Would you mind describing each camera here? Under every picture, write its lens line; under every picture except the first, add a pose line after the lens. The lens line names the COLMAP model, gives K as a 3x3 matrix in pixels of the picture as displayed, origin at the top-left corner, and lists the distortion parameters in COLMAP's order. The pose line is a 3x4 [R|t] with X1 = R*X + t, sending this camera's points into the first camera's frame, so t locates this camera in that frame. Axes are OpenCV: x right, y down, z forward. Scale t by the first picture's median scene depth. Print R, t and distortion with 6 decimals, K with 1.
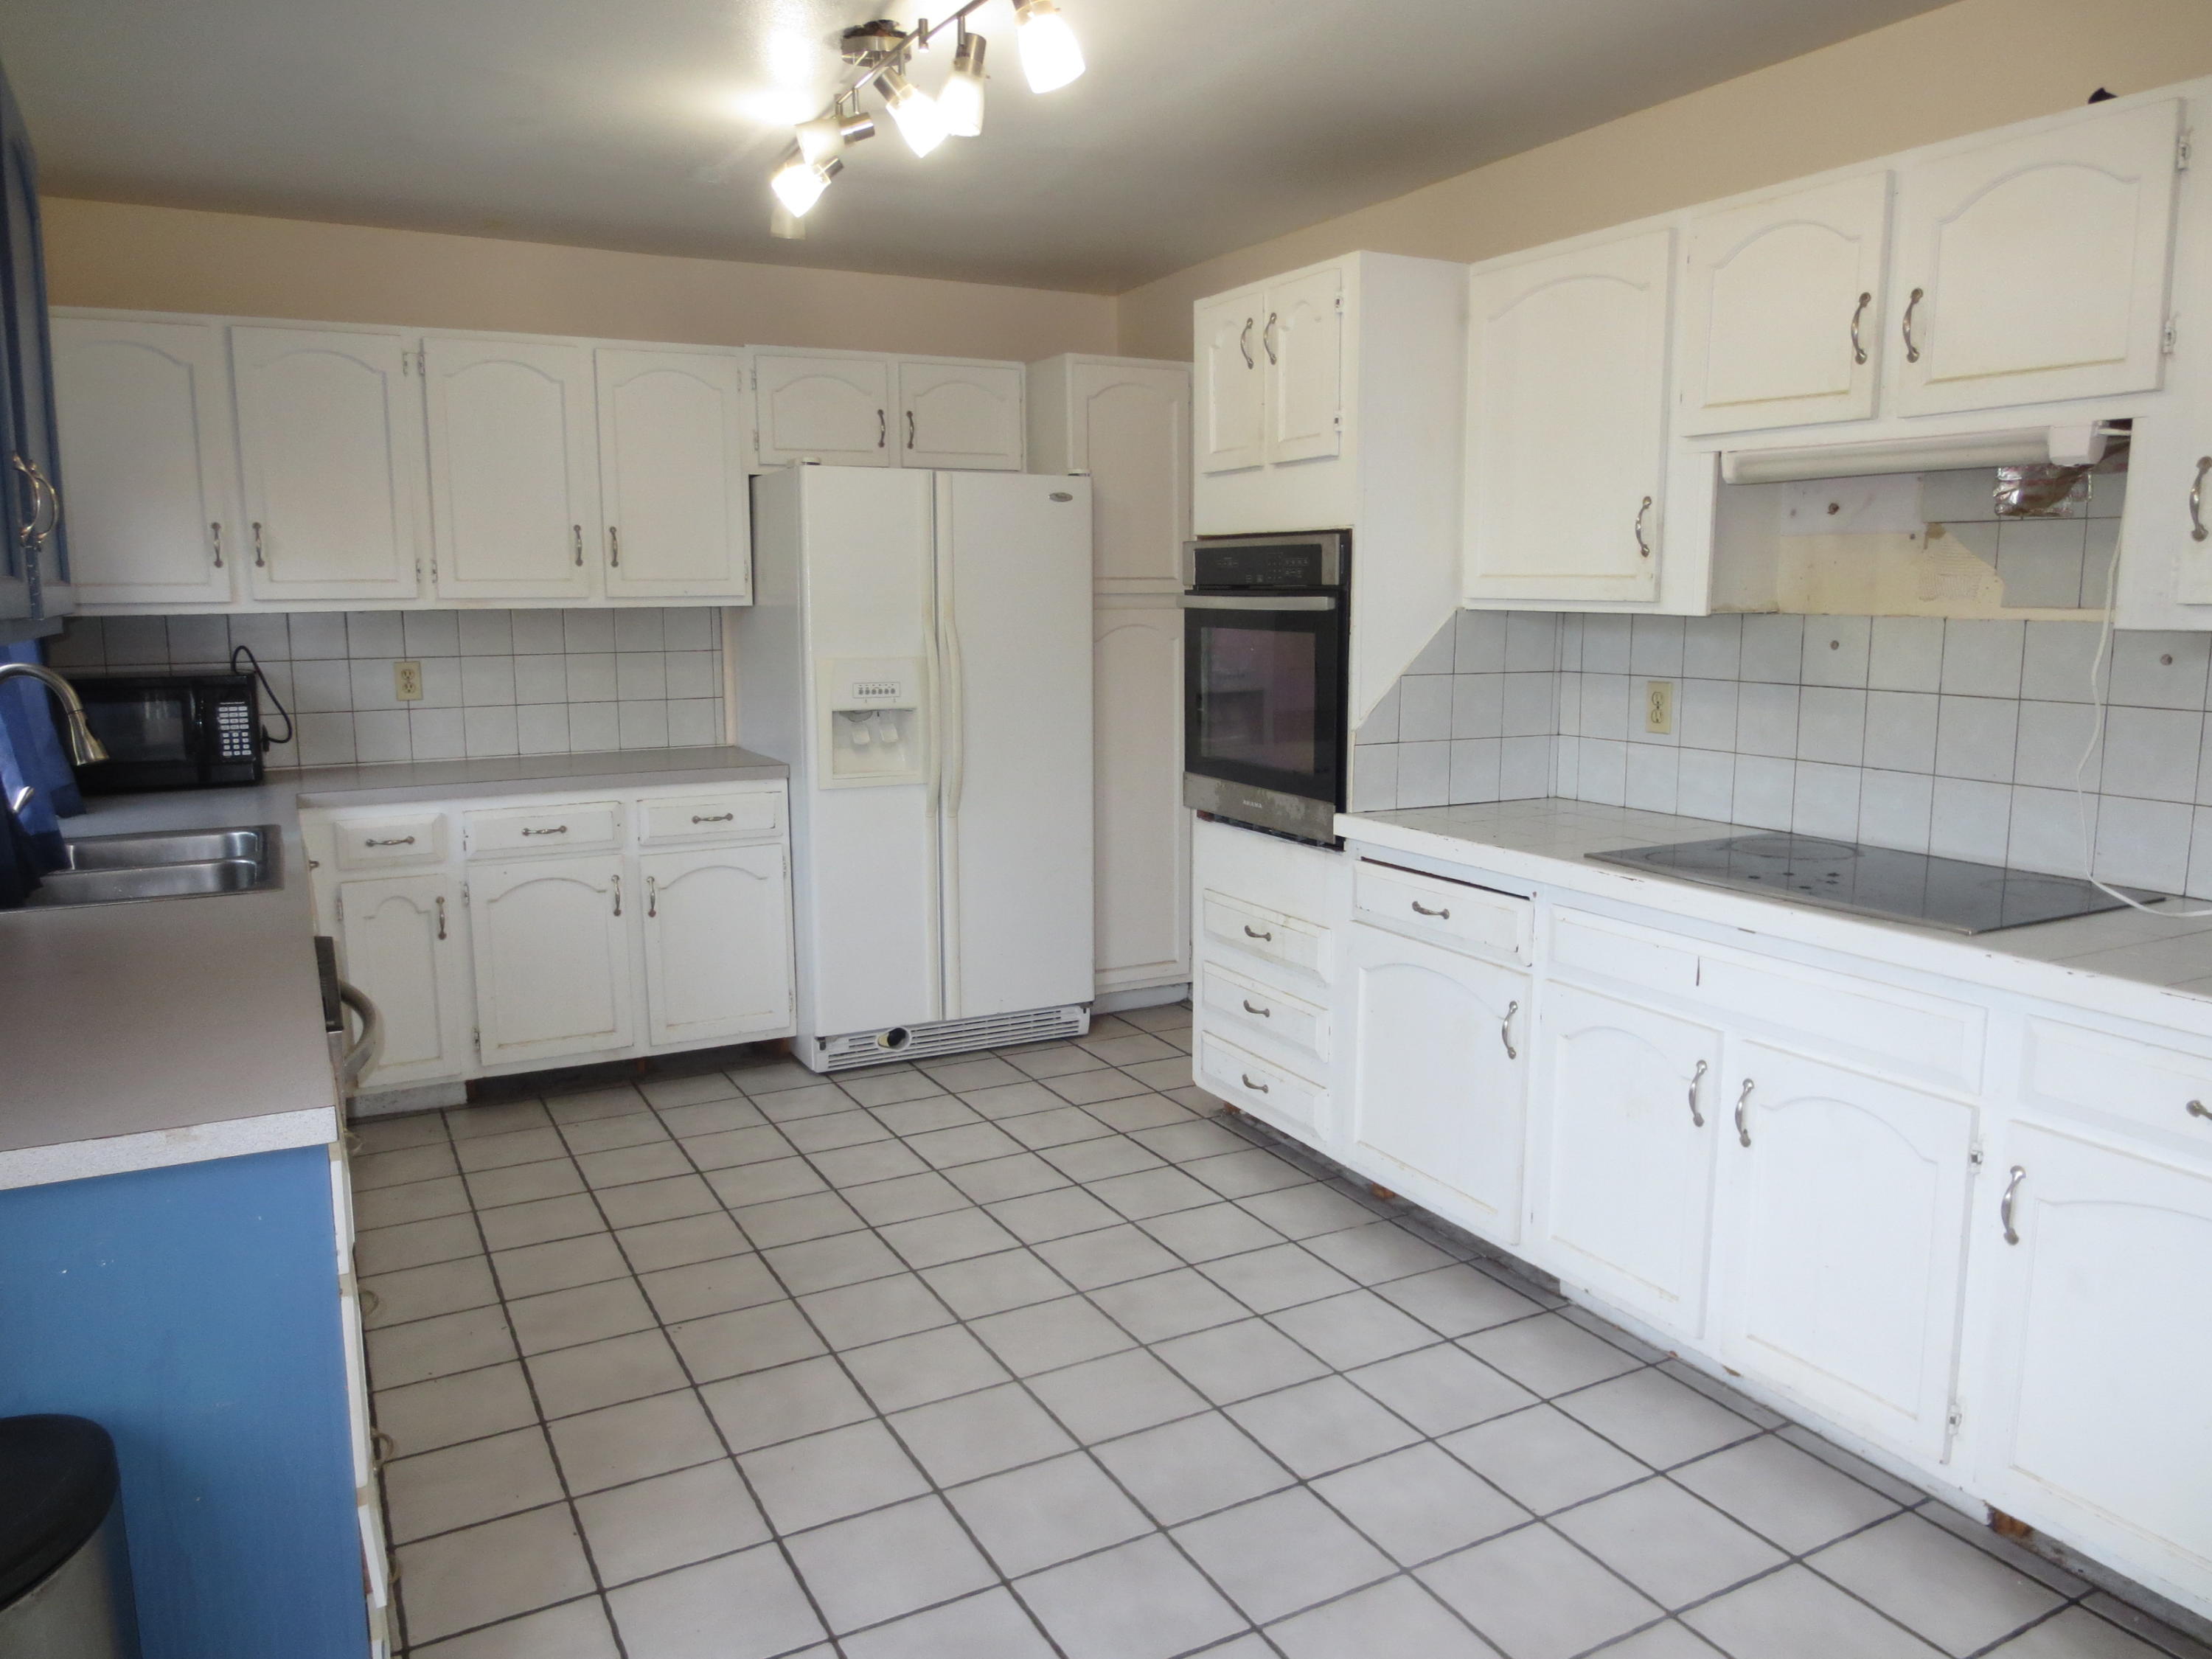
lens RADIAL K [[1571.9, 0, 1113.7], [0, 1571.9, 825.0], [0, 0, 1]] dist [-0.016998, 0.004979]
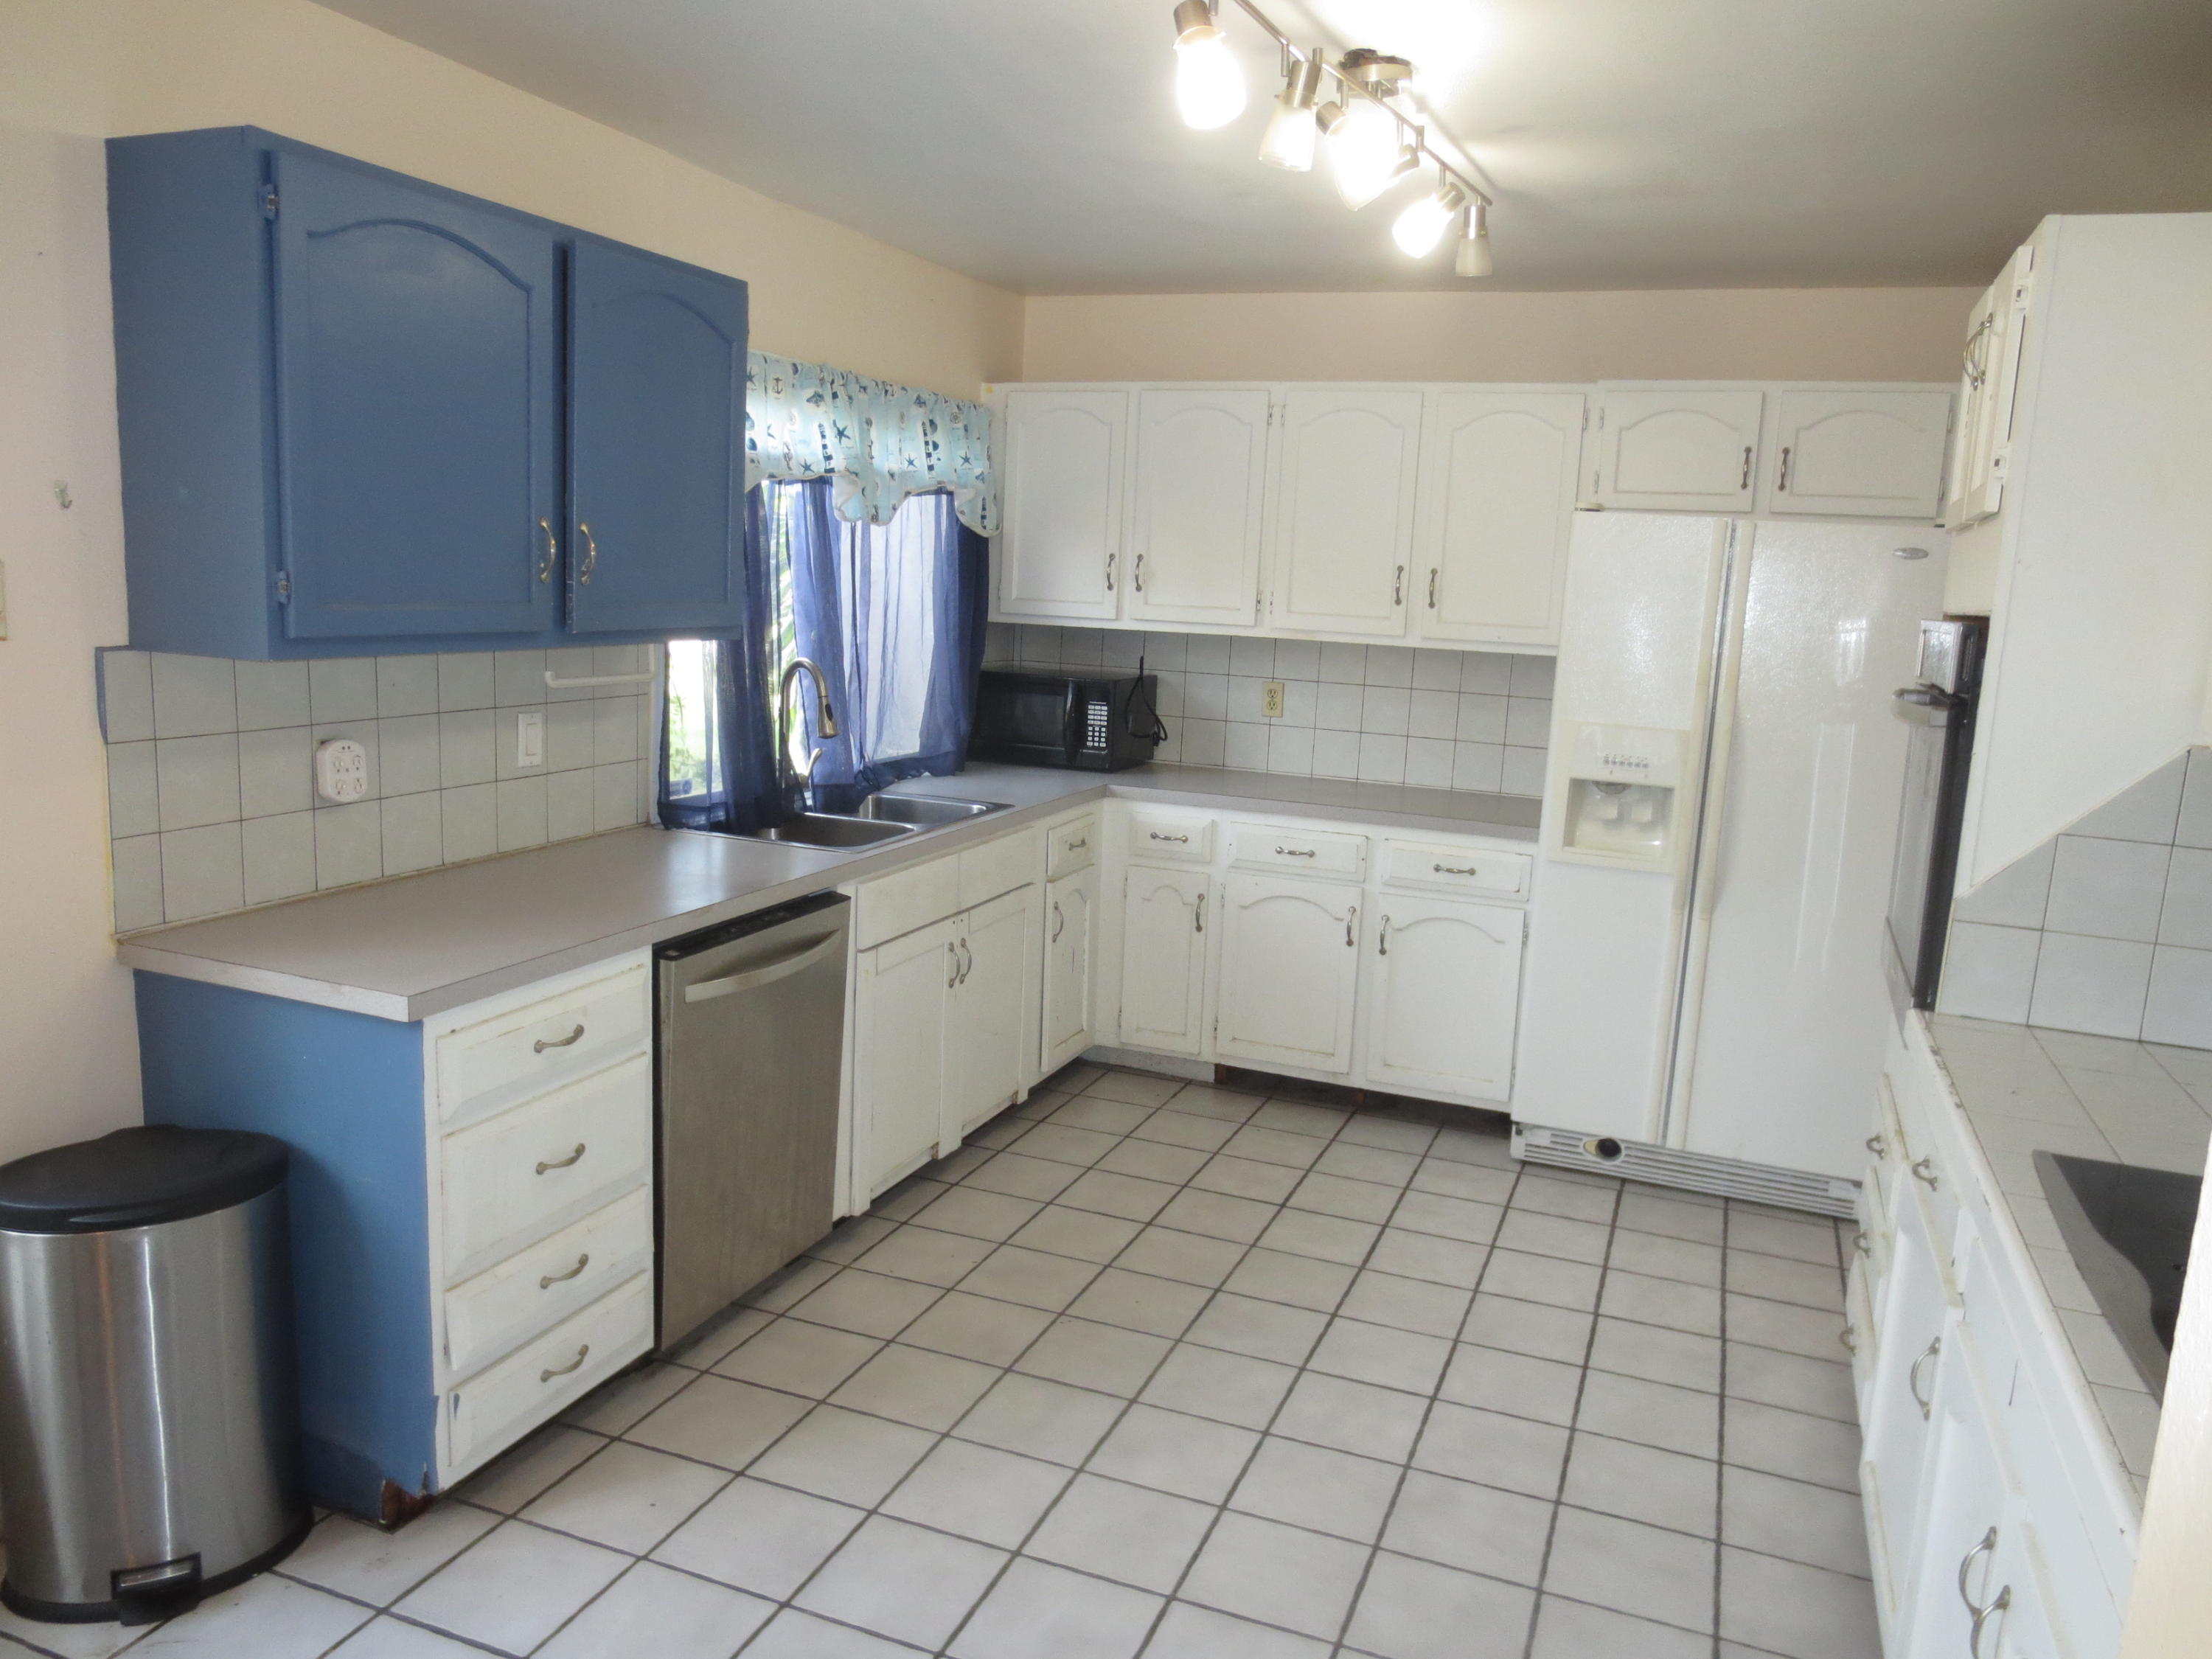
lens RADIAL K [[1571.9, 0, 1115.2], [0, 1571.9, 838.6], [0, 0, 1]] dist [-0.016998, 0.004979]
pose [[0.649625, 0.164225, -0.742306, 0.330302], [-0.166802, 0.983388, 0.071586, -0.058468], [0.741731, 0.077314, 0.666227, 0.191997]]
